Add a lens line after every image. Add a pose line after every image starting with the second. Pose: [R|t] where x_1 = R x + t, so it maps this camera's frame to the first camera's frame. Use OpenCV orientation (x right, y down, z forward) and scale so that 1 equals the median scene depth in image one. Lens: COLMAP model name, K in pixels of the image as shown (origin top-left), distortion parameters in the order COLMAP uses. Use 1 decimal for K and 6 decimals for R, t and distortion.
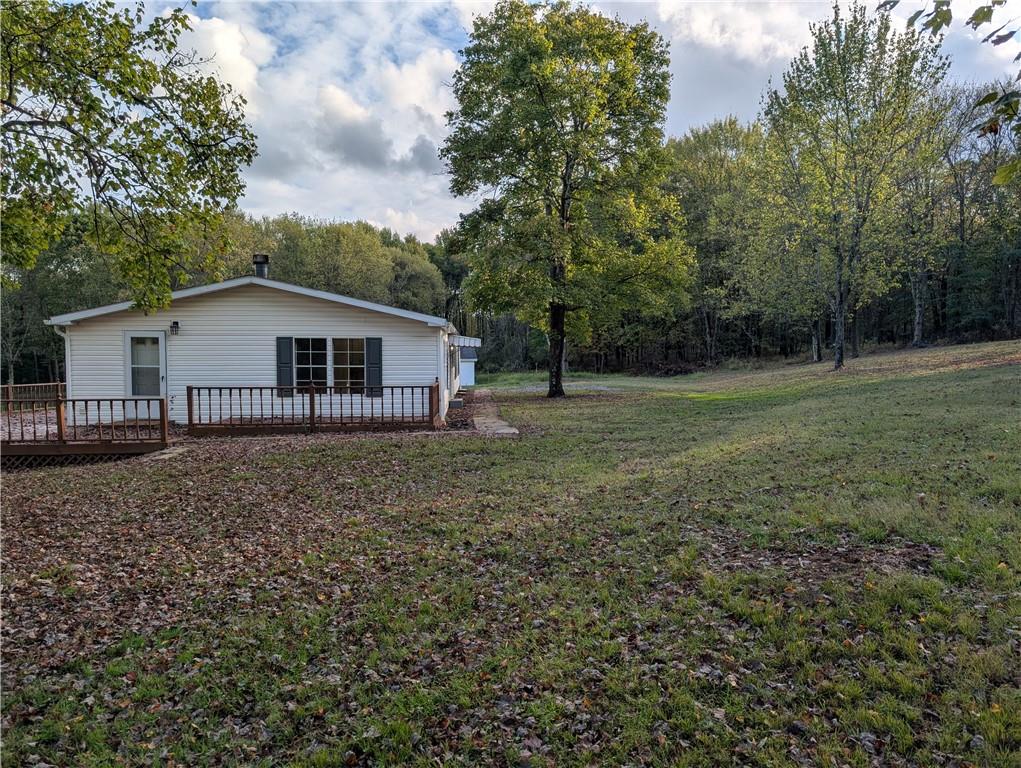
lens RADIAL K [[728.5, 0, 510.9], [0, 728.5, 385.2], [0, 0, 1]] dist [0.030947, -0.032899]
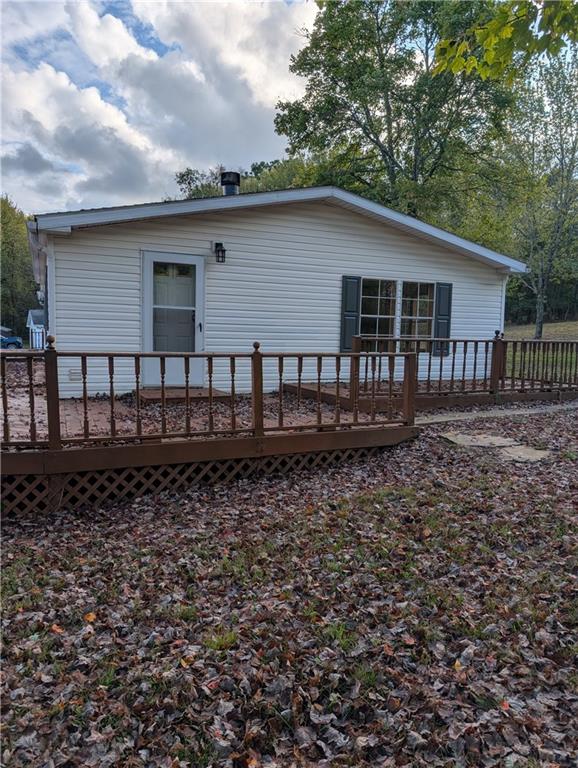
lens RADIAL K [[548.0, 0, 289.1], [0, 548.0, 383.3], [0, 0, 1]] dist [0.030947, -0.032899]
pose [[0.932312, -0.012419, 0.361441, -0.575786], [-0.005208, 0.998846, 0.047752, 0.018131], [-0.361617, -0.046402, 0.931171, 0.491749]]
